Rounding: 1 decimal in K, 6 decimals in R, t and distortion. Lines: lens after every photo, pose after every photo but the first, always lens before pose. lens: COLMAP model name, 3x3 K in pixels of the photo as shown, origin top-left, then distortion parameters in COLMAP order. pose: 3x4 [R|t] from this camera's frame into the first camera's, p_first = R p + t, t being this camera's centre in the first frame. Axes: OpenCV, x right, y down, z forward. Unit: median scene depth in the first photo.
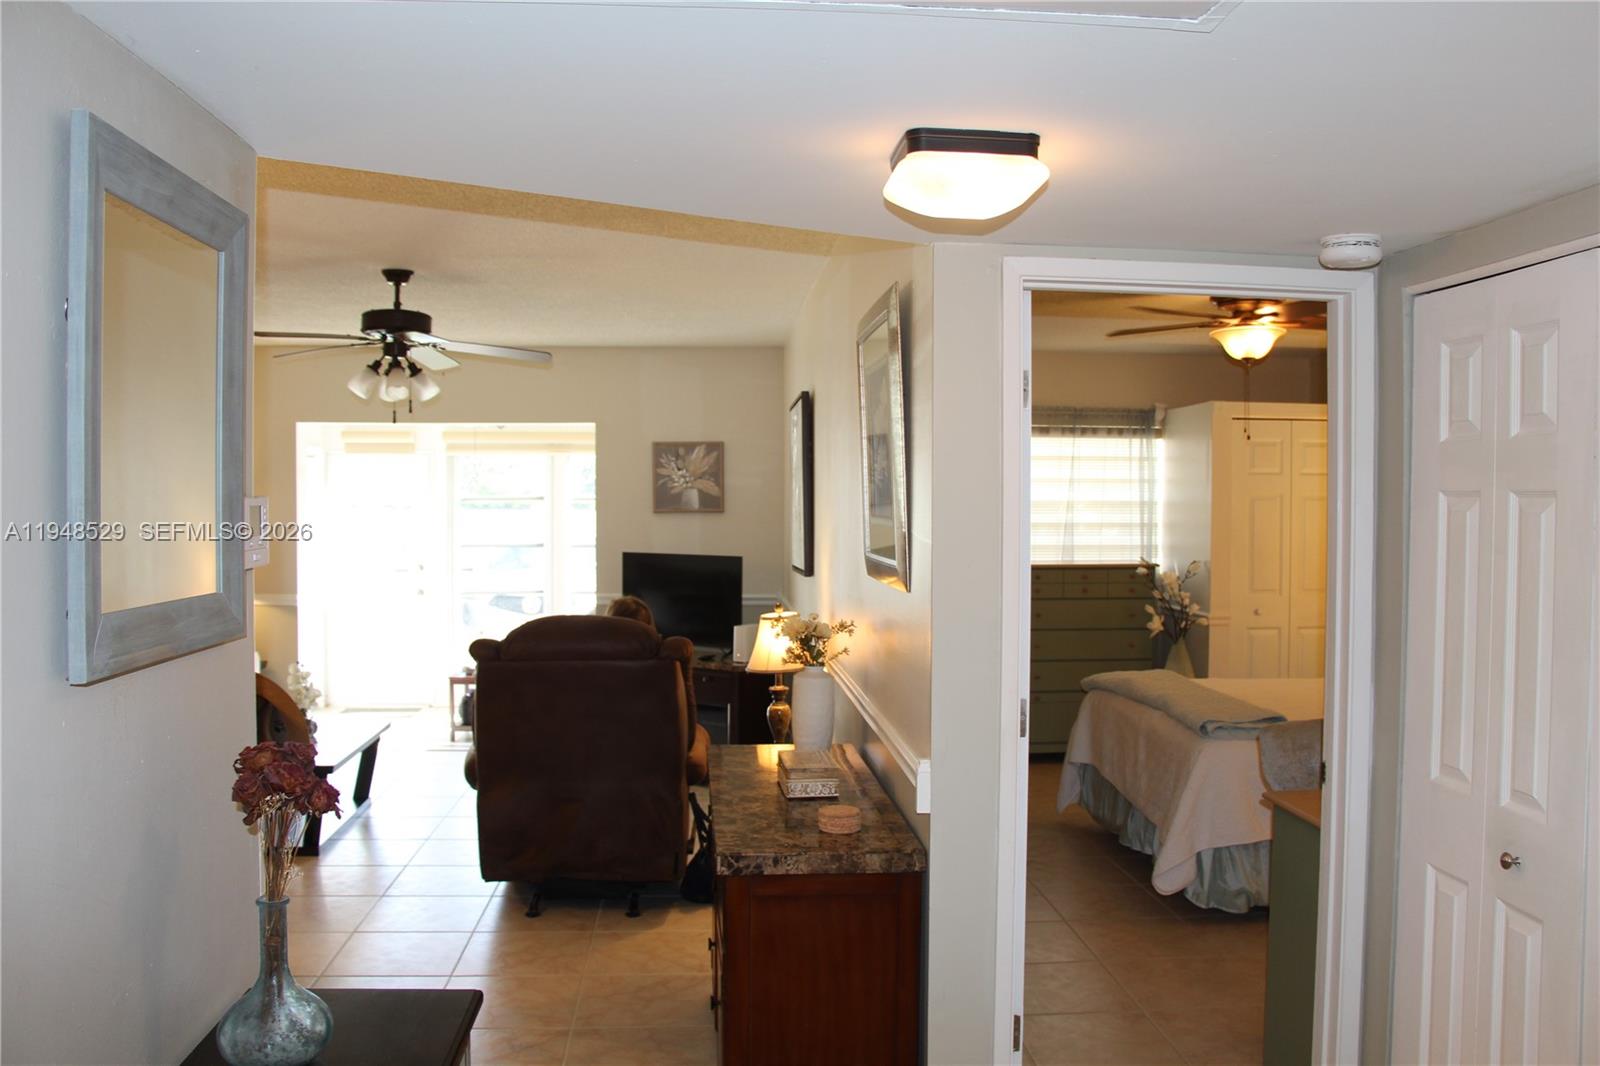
lens RADIAL K [[1318.8, 0, 806.4], [0, 1318.8, 526.0], [0, 0, 1]] dist [-0.187141, 0.164421]
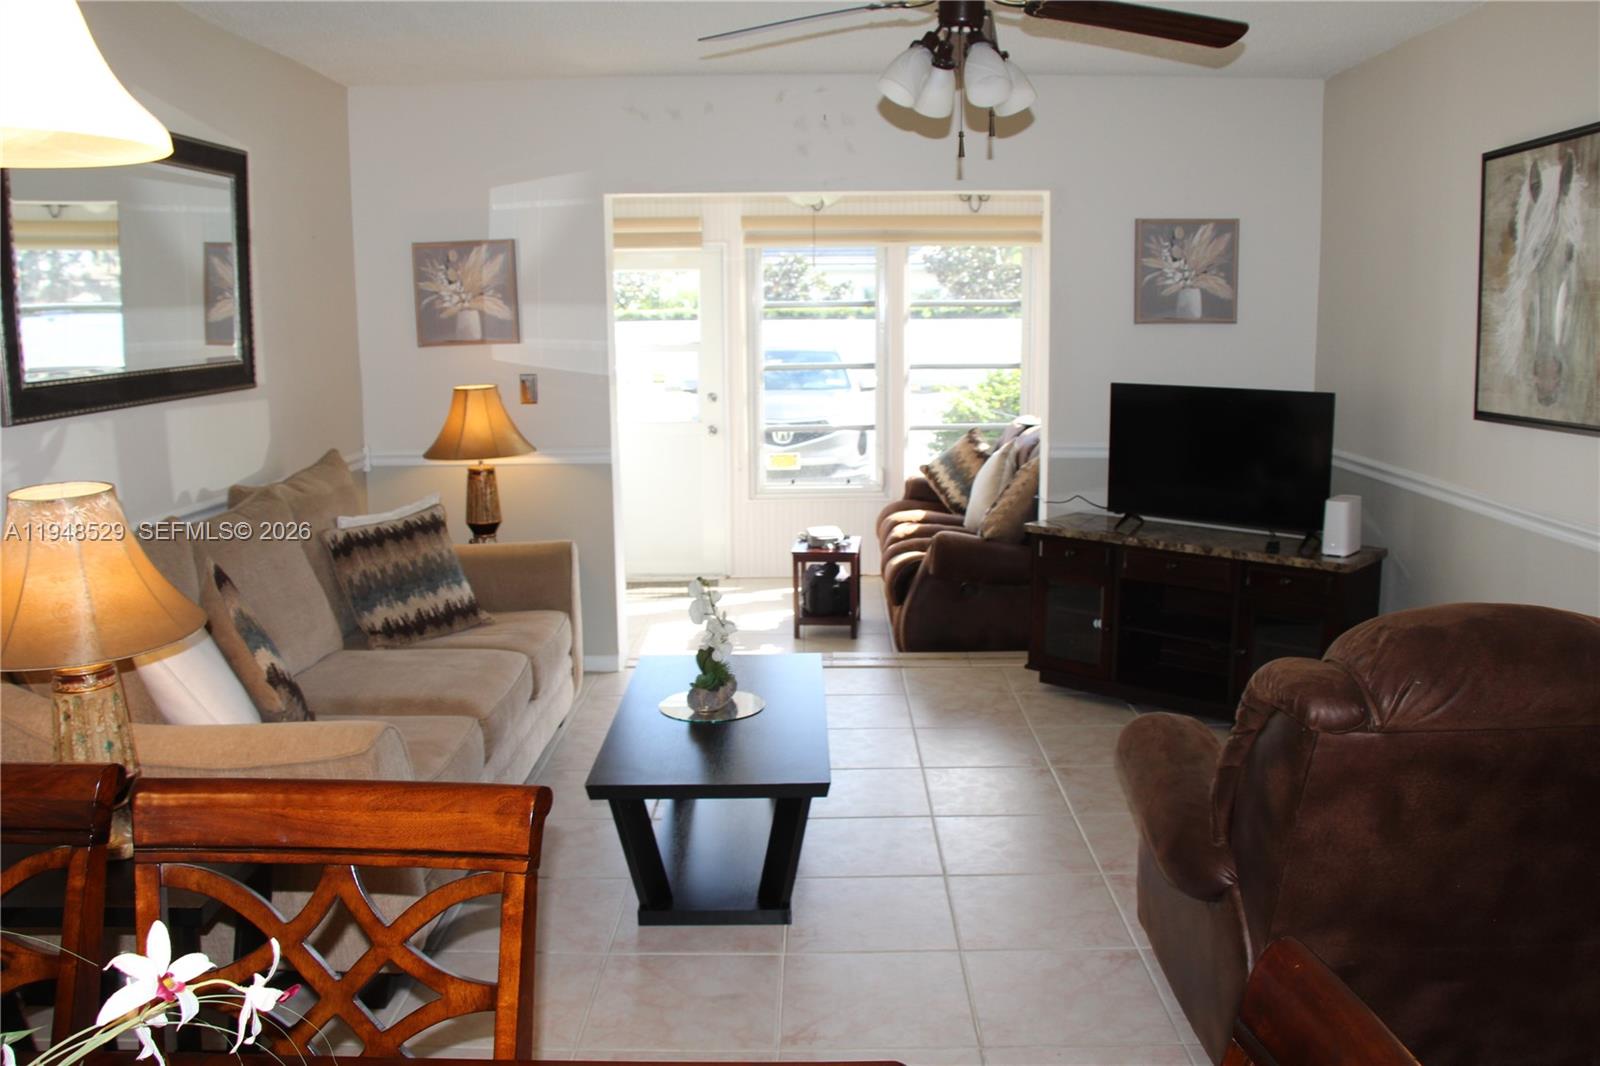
lens RADIAL K [[1318.8, 0, 806.4], [0, 1318.8, 526.0], [0, 0, 1]] dist [-0.187141, 0.164421]
pose [[0.996076, 0.001701, -0.088487, -0.240140], [0.011081, 0.989551, 0.143756, -0.005210], [0.087807, -0.144172, 0.985649, 0.324094]]
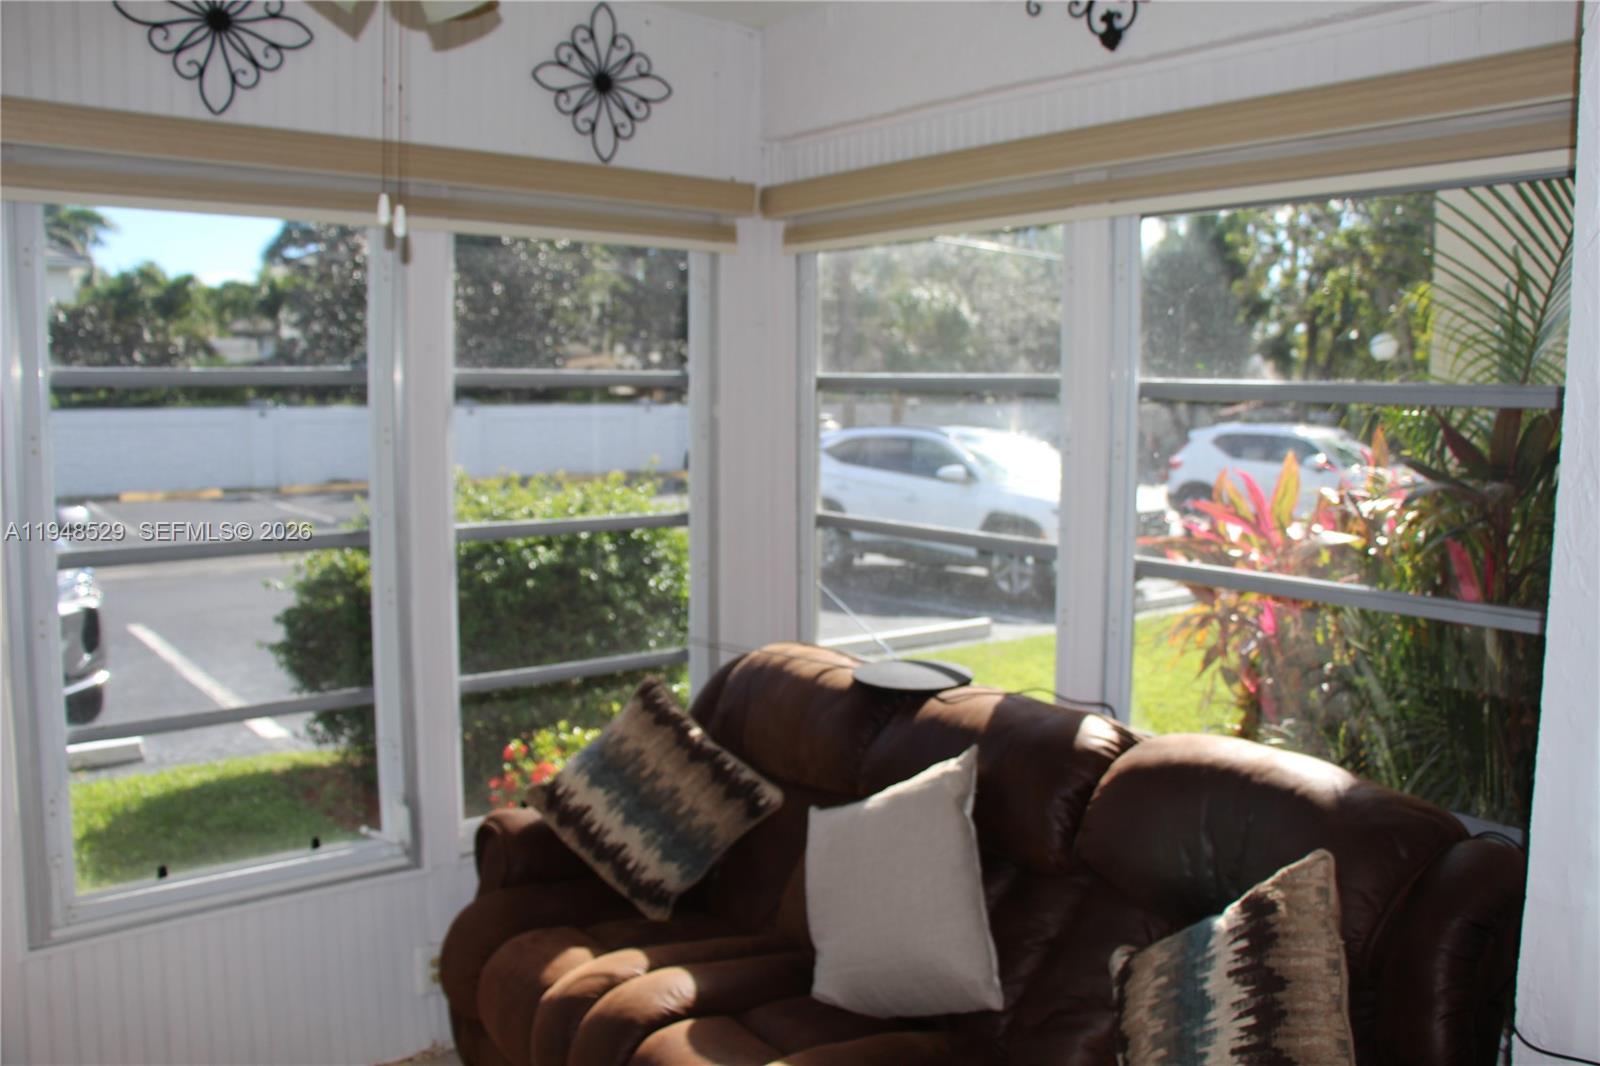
lens RADIAL K [[1318.8, 0, 806.4], [0, 1318.8, 526.0], [0, 0, 1]] dist [-0.187141, 0.164421]
pose [[0.833446, -0.051826, 0.550165, -0.386834], [0.006903, 0.996491, 0.083413, -0.016225], [-0.552557, -0.065723, 0.830880, 0.986672]]
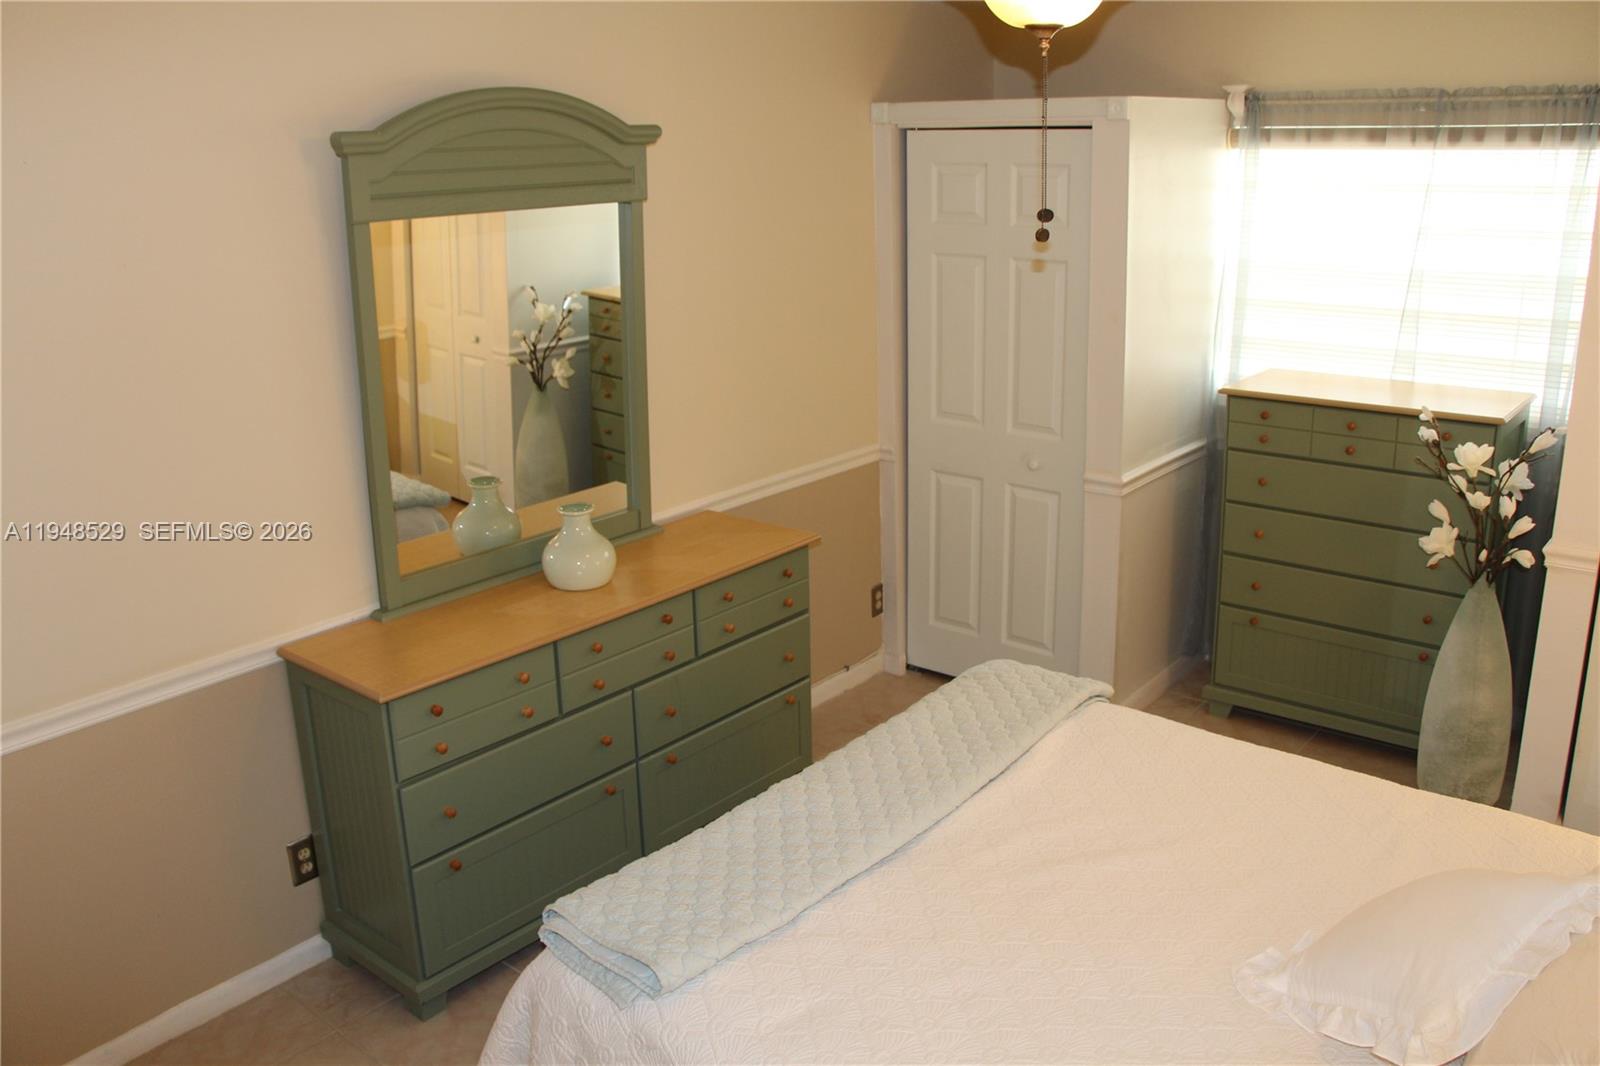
lens RADIAL K [[1318.8, 0, 806.4], [0, 1318.8, 526.0], [0, 0, 1]] dist [-0.187141, 0.164421]
pose [[0.721728, 0.174238, -0.669888, 0.423296], [0.015607, 0.963456, 0.267410, -0.066820], [0.692001, -0.203453, 0.692634, 0.491723]]
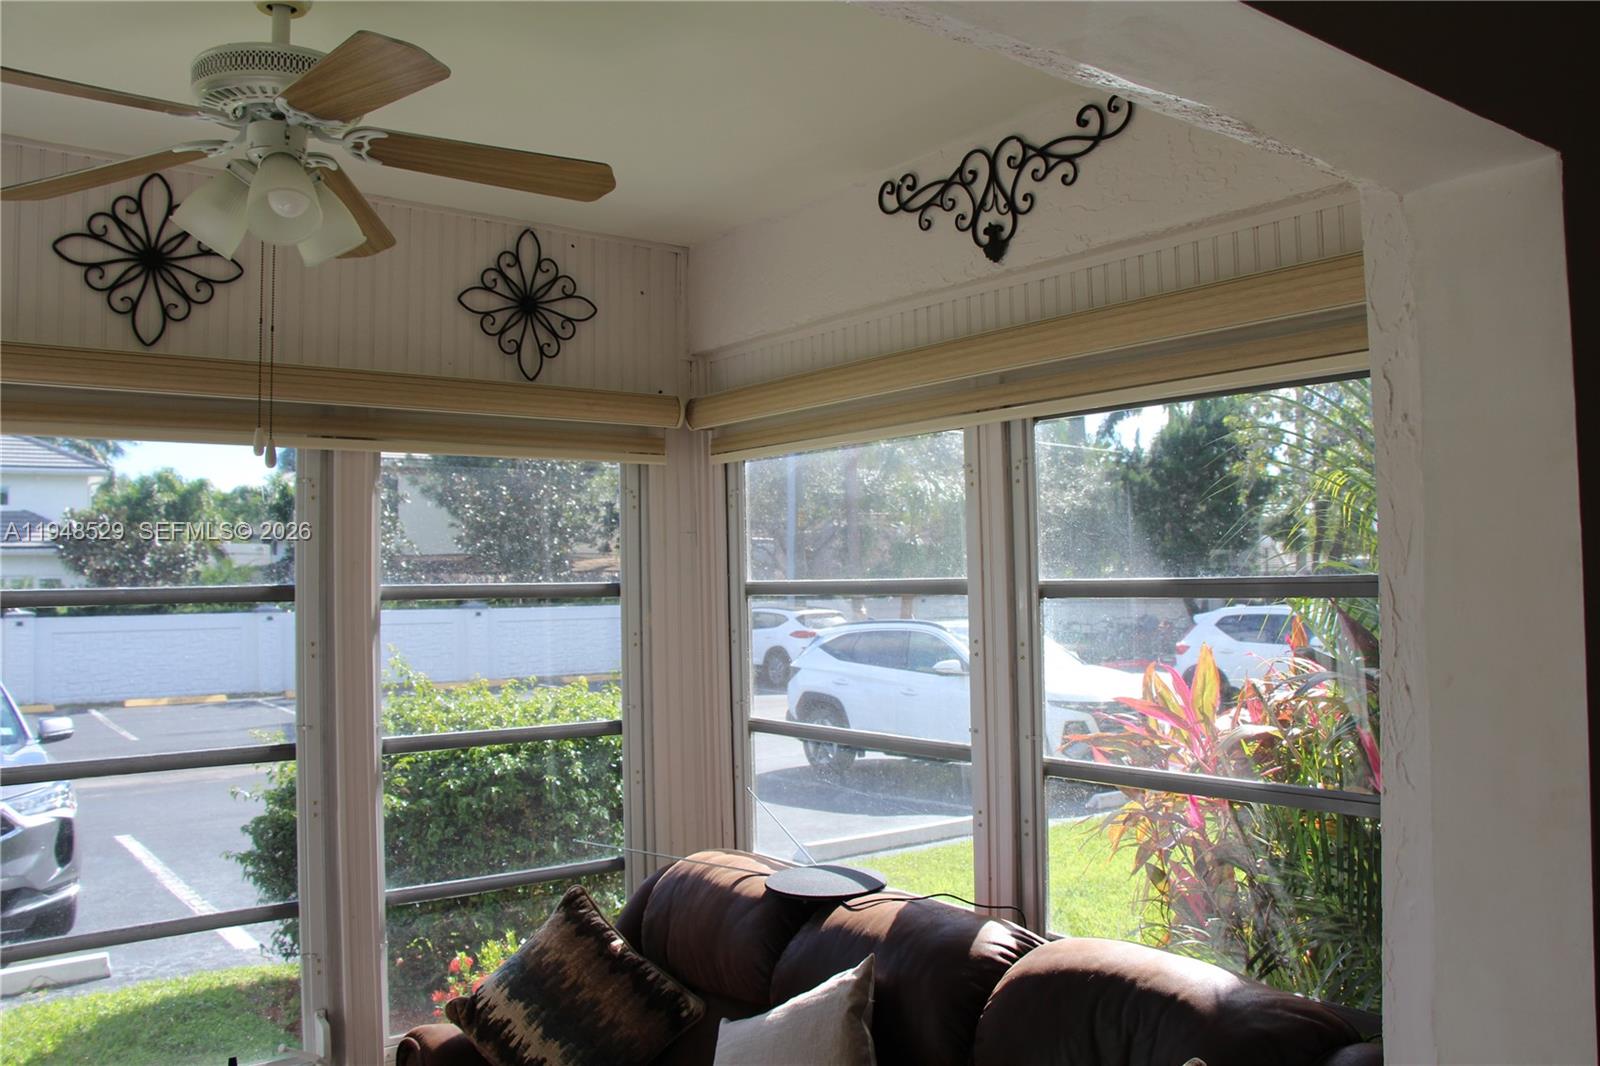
lens RADIAL K [[1326.1, 0, 800.0], [0, 1326.1, 533.0], [0, 0, 1]] dist [-0.187994, 0.176513]
pose [[0.841609, 0.004455, 0.540068, -0.364671], [0.032349, 0.997755, -0.058640, -0.019603], [-0.539117, 0.066823, 0.839576, 0.963989]]
